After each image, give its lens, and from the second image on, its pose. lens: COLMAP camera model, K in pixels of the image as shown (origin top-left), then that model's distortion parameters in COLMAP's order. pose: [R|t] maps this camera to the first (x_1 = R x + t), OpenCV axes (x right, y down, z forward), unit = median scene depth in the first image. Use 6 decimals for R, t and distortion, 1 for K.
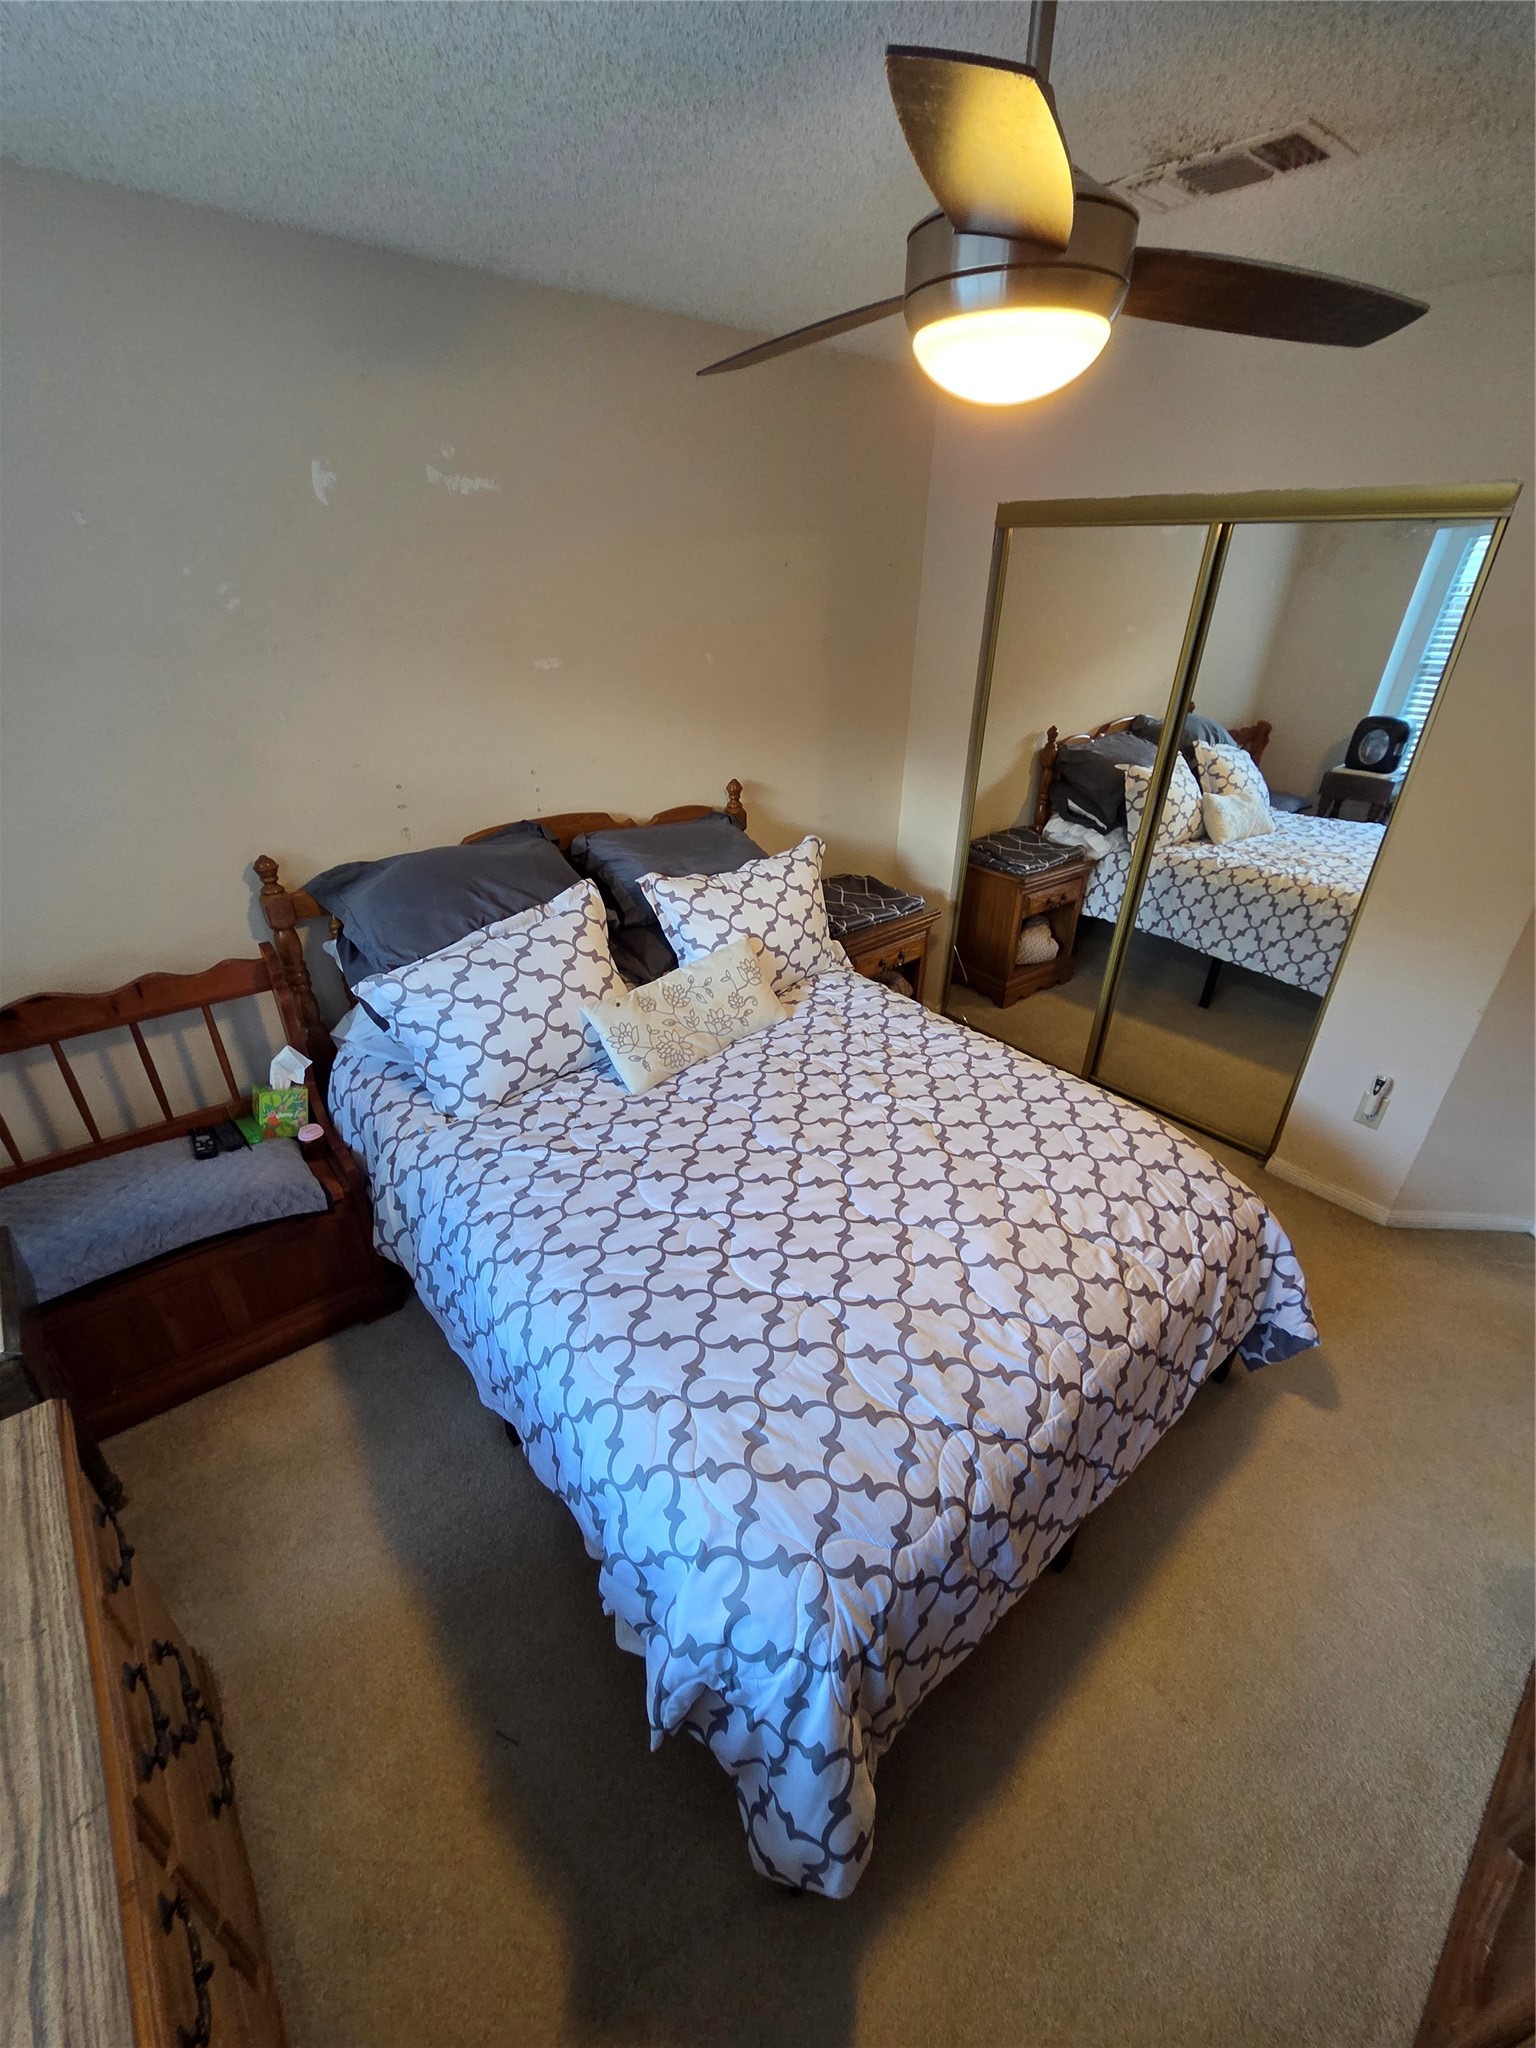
lens RADIAL K [[840.8, 0, 768.0], [0, 840.8, 1024.0], [0, 0, 1]] dist [0.008572, -0.008474]
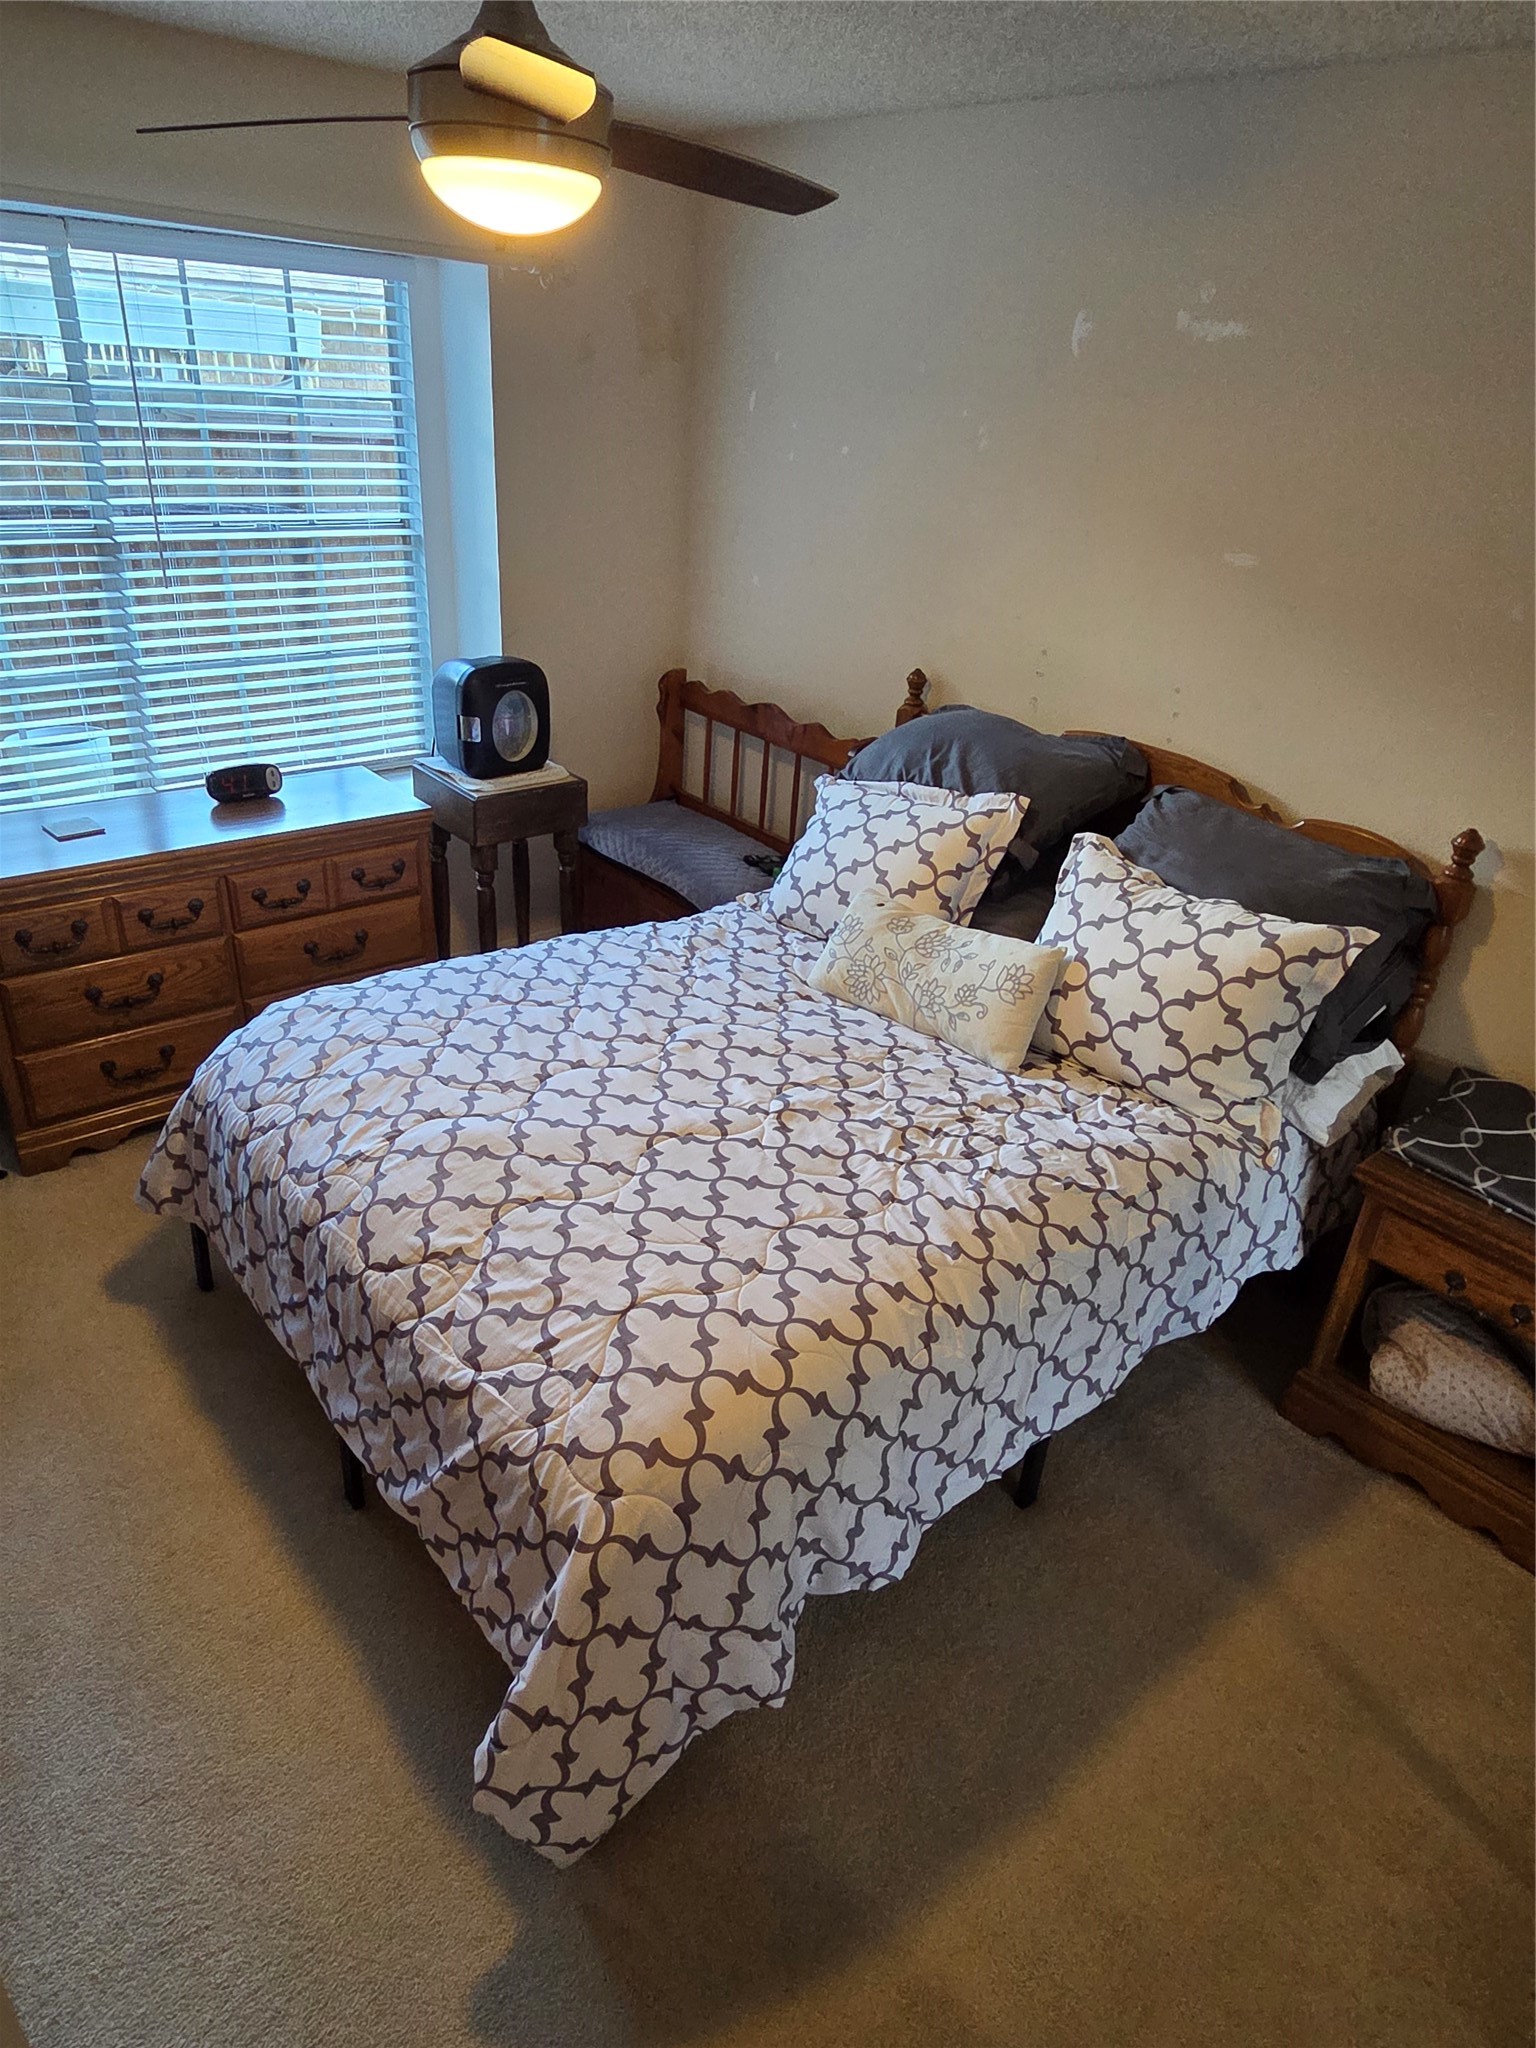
lens RADIAL K [[1254.4, 0, 768.0], [0, 1254.4, 1024.0], [0, 0, 1]] dist [-0.001009, -0.003101]
pose [[0.005638, 0.451576, -0.892215, 1.023382], [-0.535660, 0.754787, 0.378635, -0.356244], [0.844415, 0.475789, 0.246147, 0.648260]]
